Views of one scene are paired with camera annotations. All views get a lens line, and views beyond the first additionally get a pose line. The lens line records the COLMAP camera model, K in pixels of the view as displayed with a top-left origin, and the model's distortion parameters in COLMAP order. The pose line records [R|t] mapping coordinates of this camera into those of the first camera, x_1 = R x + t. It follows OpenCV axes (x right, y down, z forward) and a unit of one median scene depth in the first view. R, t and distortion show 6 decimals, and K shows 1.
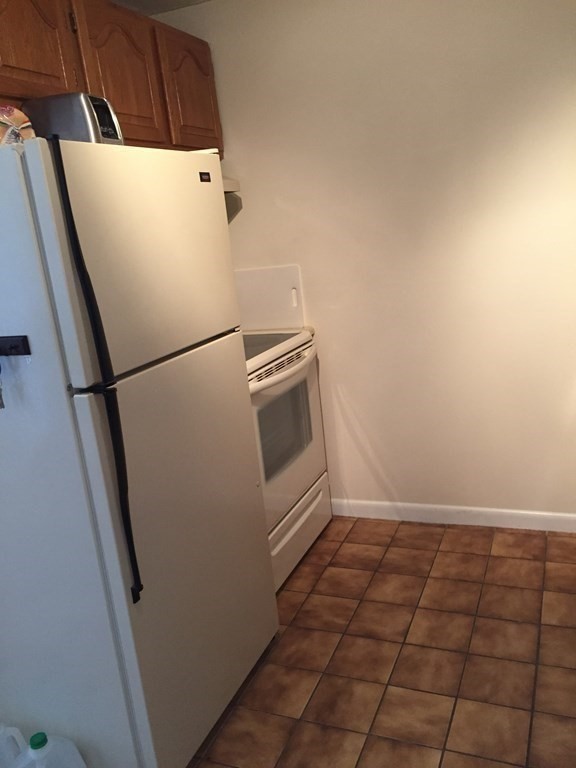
lens RADIAL K [[657.7, 0, 286.3], [0, 657.7, 381.2], [0, 0, 1]] dist [0.077844, -0.098092]
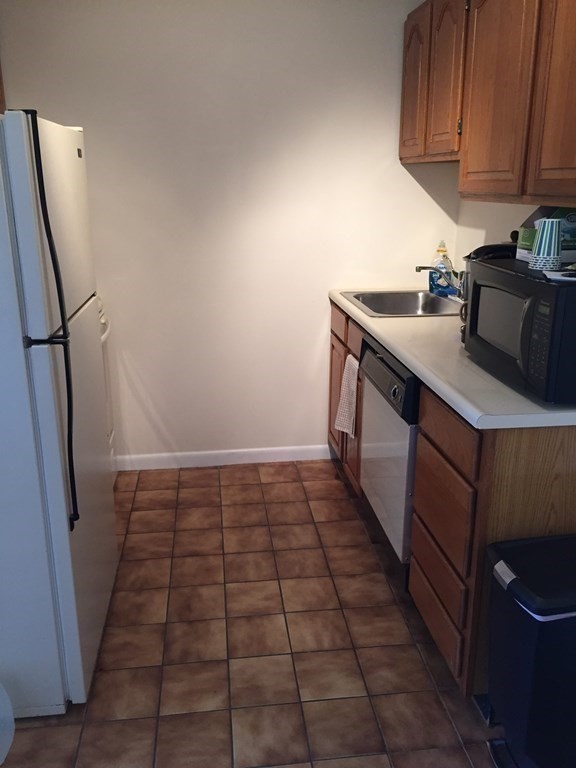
lens RADIAL K [[657.7, 0, 286.3], [0, 657.7, 381.2], [0, 0, 1]] dist [0.077844, -0.098092]
pose [[0.861467, -0.034913, 0.506612, -0.304555], [0.019553, 0.999175, 0.035609, 0.028466], [-0.507437, -0.020770, 0.861439, -0.101835]]
